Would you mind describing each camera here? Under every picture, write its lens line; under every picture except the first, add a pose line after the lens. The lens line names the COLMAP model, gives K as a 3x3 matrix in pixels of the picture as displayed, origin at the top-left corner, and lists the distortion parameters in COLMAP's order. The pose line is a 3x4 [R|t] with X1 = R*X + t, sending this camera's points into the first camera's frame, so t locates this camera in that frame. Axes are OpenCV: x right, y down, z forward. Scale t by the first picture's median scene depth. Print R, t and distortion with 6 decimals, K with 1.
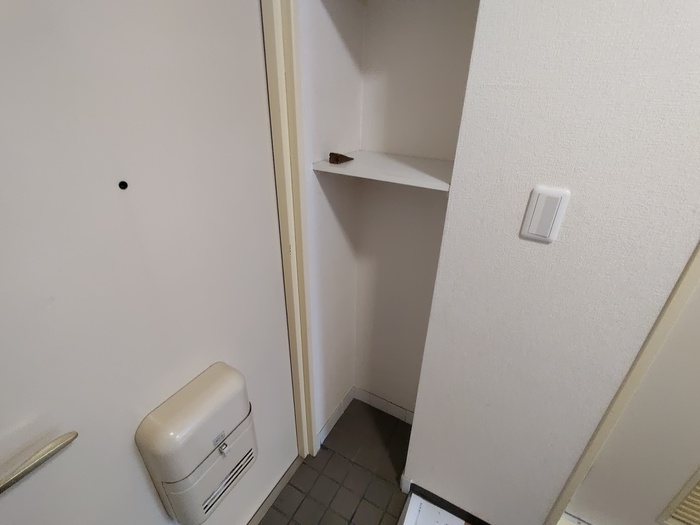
lens RADIAL K [[332.1, 0, 350.0], [0, 332.1, 262.5], [0, 0, 1]] dist [0.000137, -0.000404]
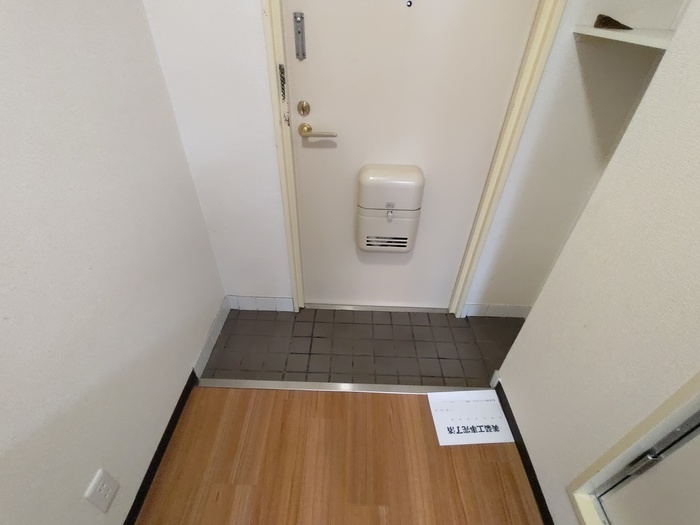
lens RADIAL K [[332.1, 0, 350.0], [0, 332.1, 262.5], [0, 0, 1]] dist [0.000137, -0.000404]
pose [[0.478194, 0.547063, -0.687061, 0.648358], [-0.420633, 0.829403, 0.367640, 0.220317], [0.770972, 0.113198, 0.626728, -0.096169]]
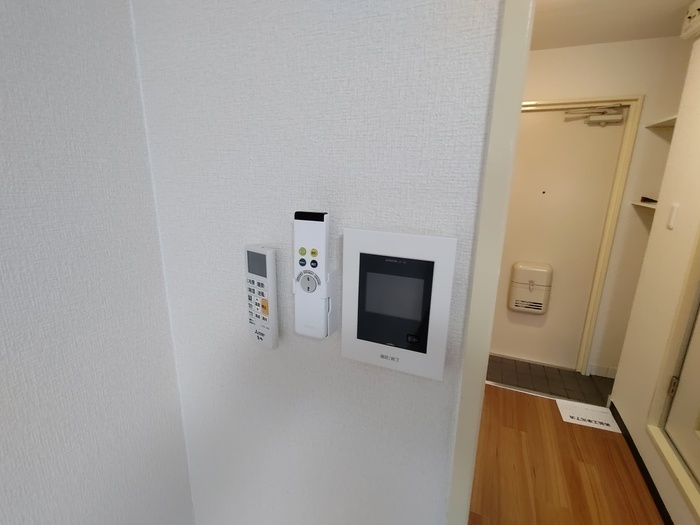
lens RADIAL K [[332.1, 0, 350.0], [0, 332.1, 262.5], [0, 0, 1]] dist [0.000137, -0.000404]
pose [[0.110838, 0.247940, -0.962414, 1.867478], [-0.461138, 0.870658, 0.171194, 0.533862], [0.880379, 0.424830, 0.210837, -0.923248]]
